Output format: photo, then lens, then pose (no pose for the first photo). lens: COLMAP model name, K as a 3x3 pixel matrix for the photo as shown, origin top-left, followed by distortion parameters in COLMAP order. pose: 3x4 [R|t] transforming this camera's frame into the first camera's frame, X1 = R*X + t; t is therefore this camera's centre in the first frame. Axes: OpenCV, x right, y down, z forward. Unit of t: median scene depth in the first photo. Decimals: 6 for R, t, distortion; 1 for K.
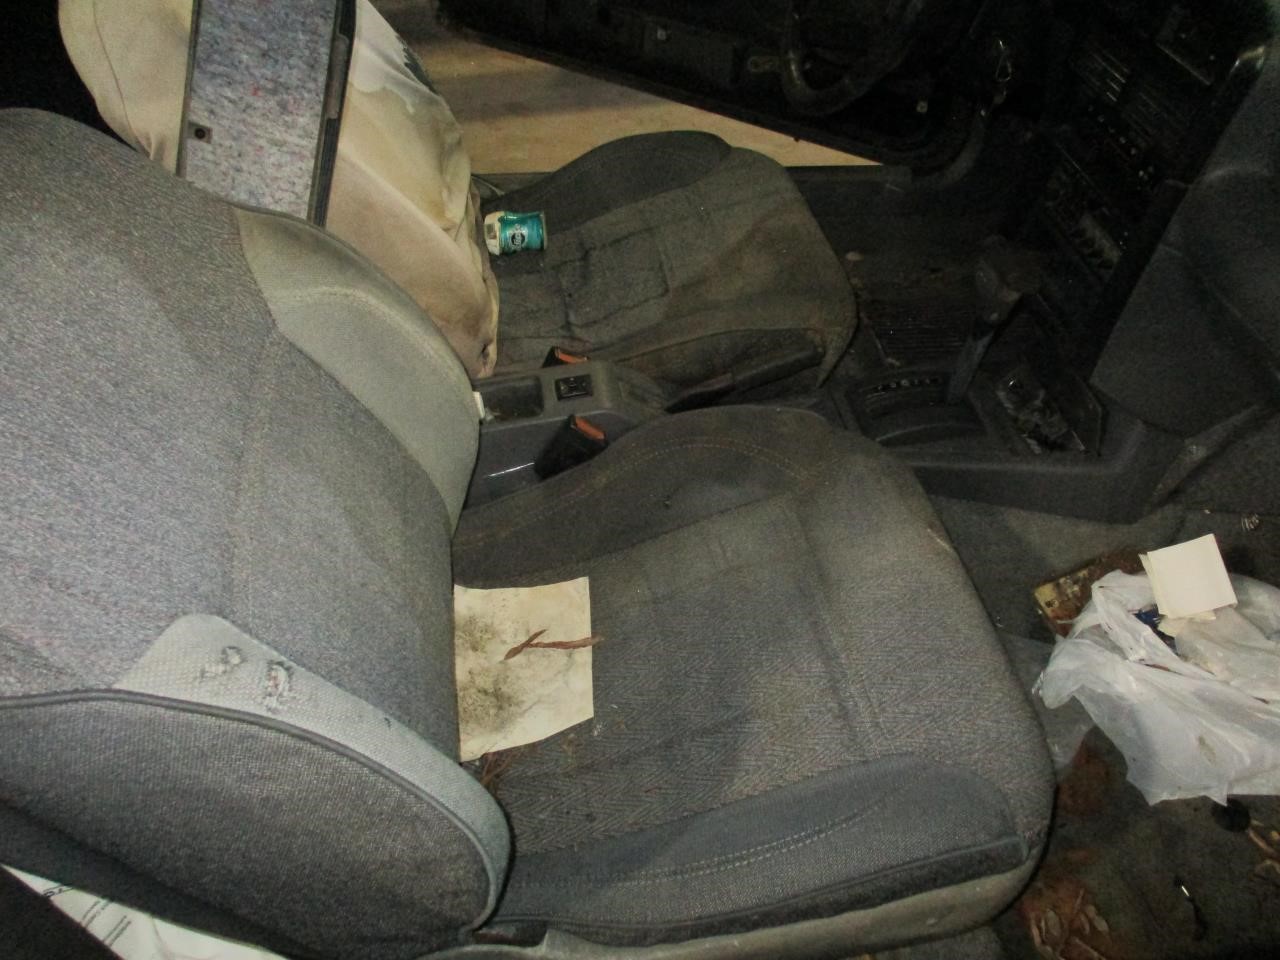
lens RADIAL K [[1098.0, 0, 637.5], [0, 1098.0, 448.6], [0, 0, 1]] dist [-0.012948, -0.005522]
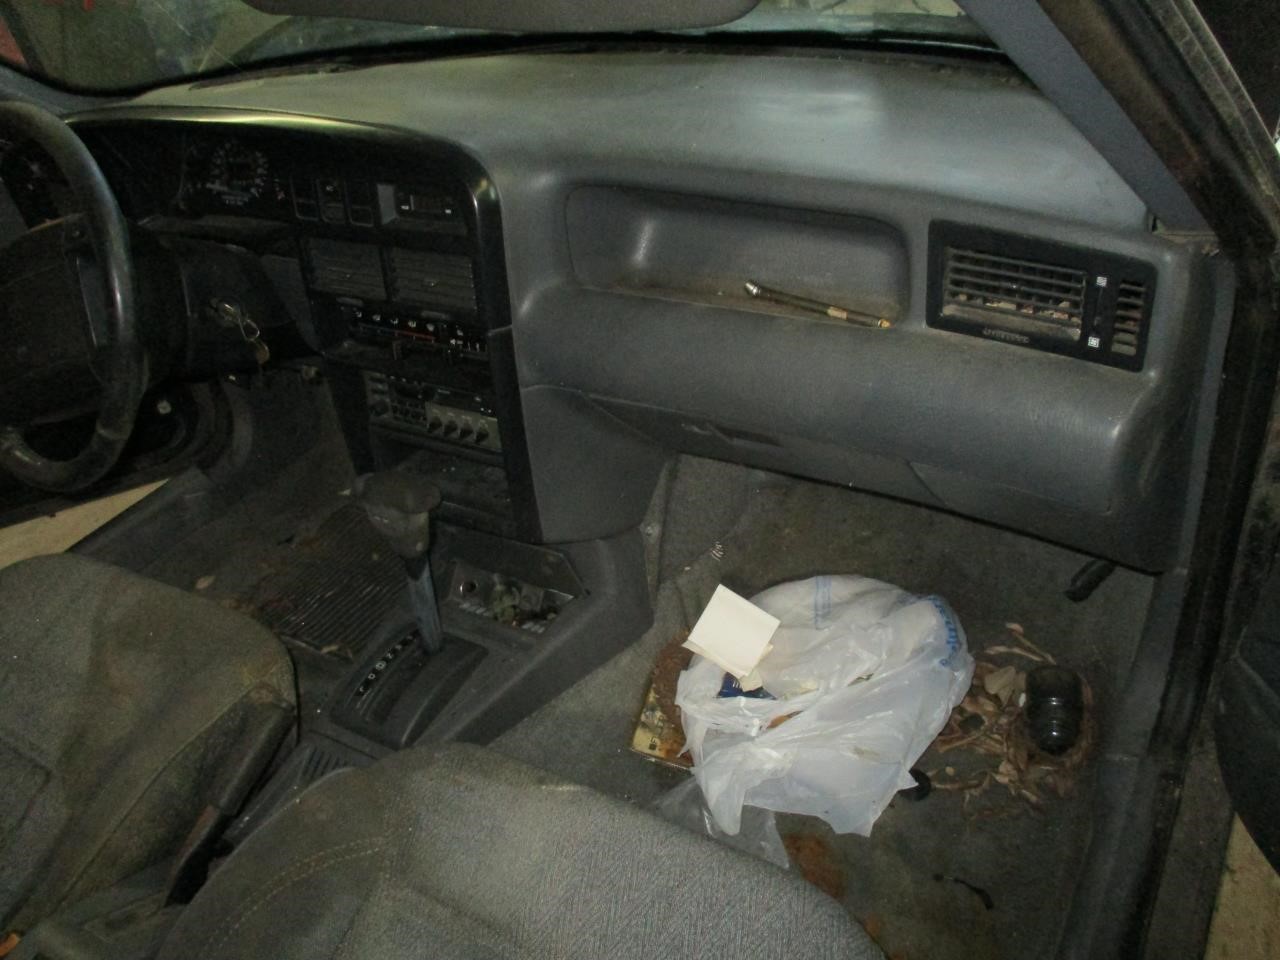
lens RADIAL K [[1098.0, 0, 637.5], [0, 1098.0, 448.6], [0, 0, 1]] dist [-0.012948, -0.005522]
pose [[0.631343, -0.538897, 0.557669, -0.018080], [0.638563, 0.769297, 0.020477, -0.084813], [-0.440048, 0.343179, 0.829811, 0.147885]]
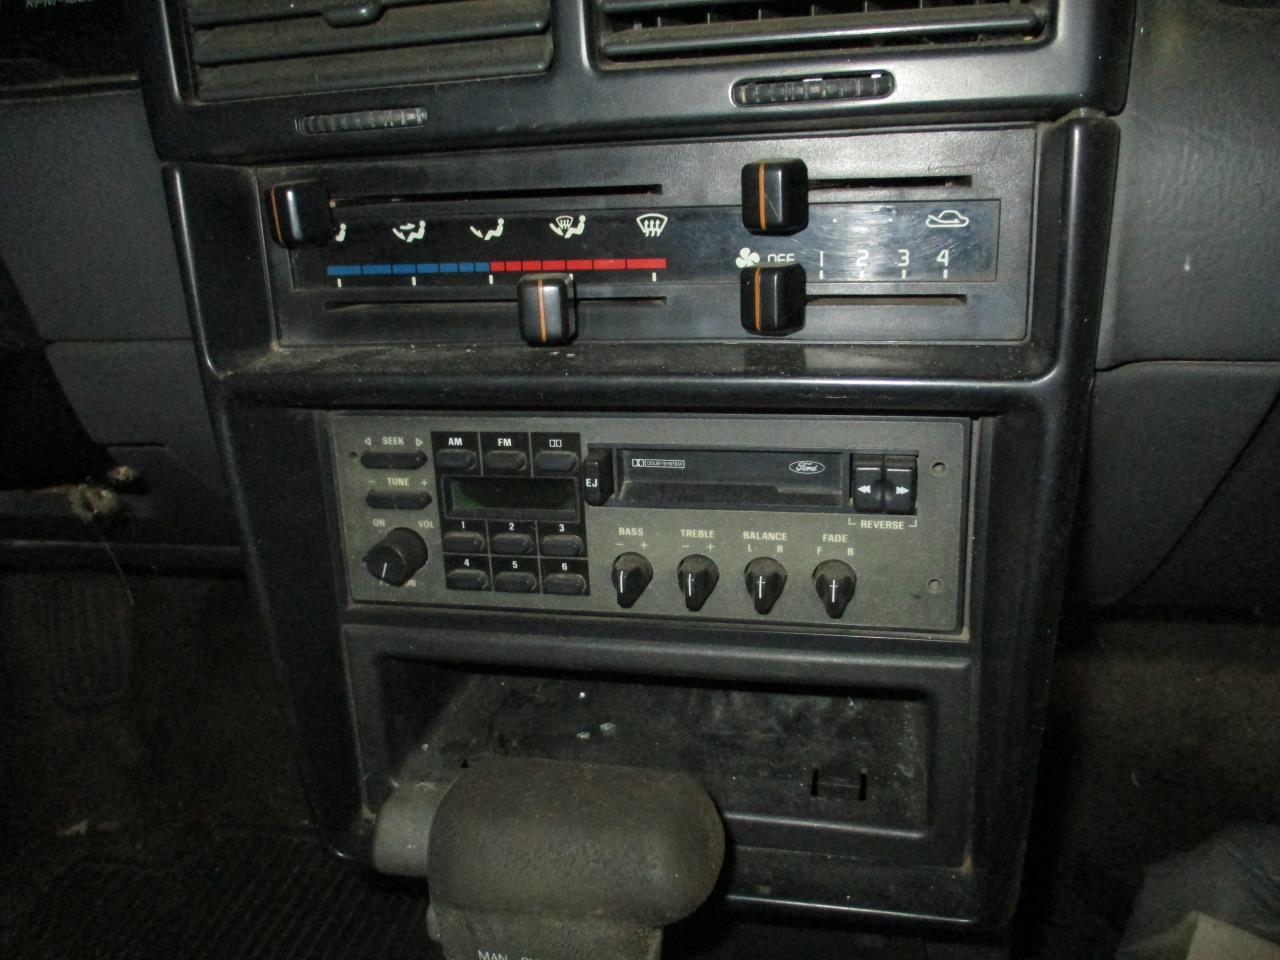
lens RADIAL K [[1099.4, 0, 638.0], [0, 1099.4, 484.5], [0, 0, 1]] dist [-0.014773, 0.015594]
pose [[0.361680, -0.479135, 0.799761, 0.184970], [0.707114, 0.700047, 0.099615, -0.225662], [-0.607600, 0.529494, 0.591996, 0.777806]]
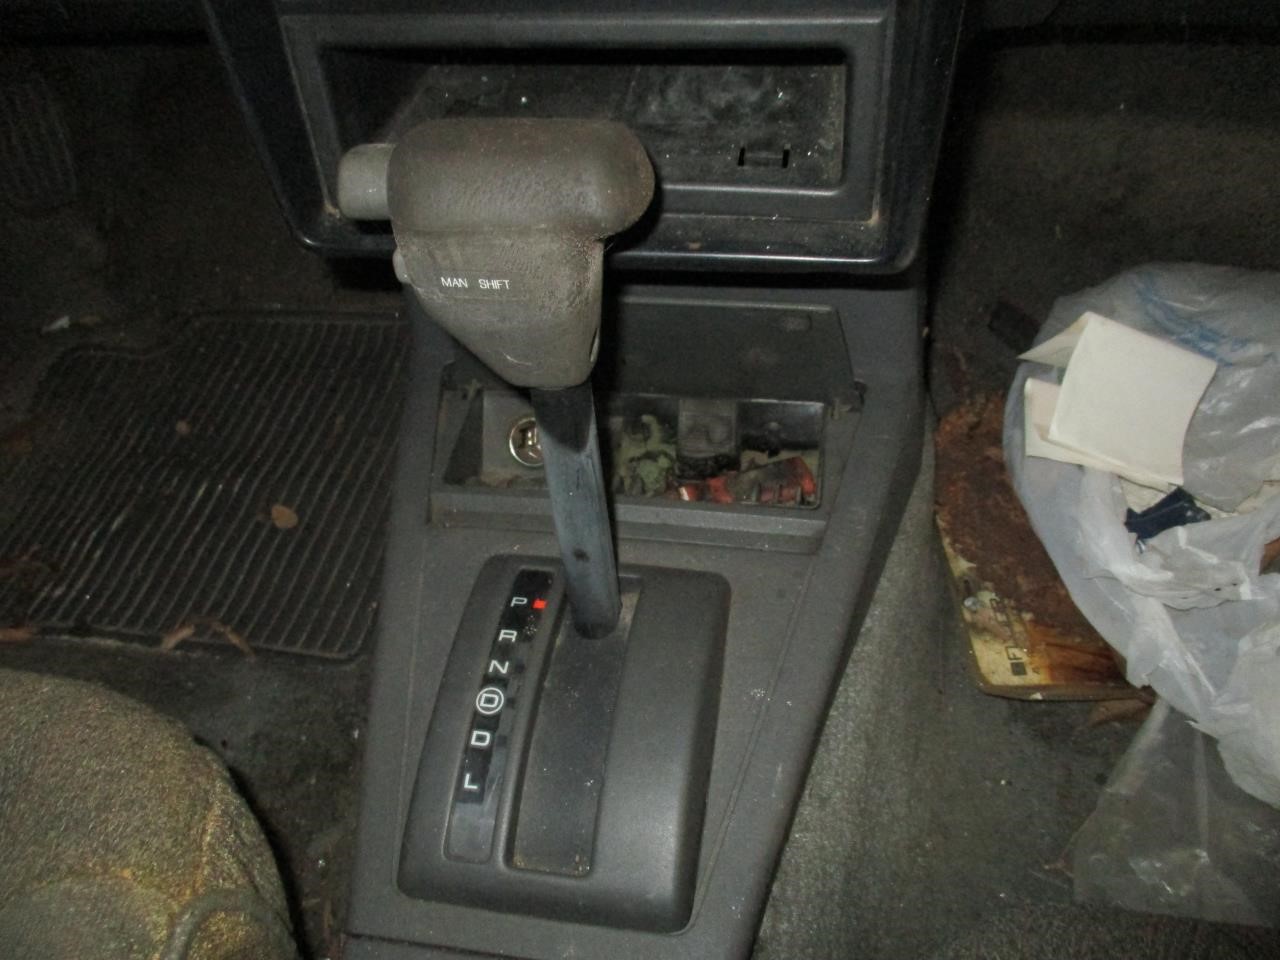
lens RADIAL K [[1099.4, 0, 638.0], [0, 1099.4, 484.5], [0, 0, 1]] dist [-0.014773, 0.015594]
pose [[0.314080, -0.770567, 0.554599, 0.140268], [0.722226, 0.573088, 0.387246, -0.197942], [-0.616233, 0.278919, 0.736519, 0.775924]]
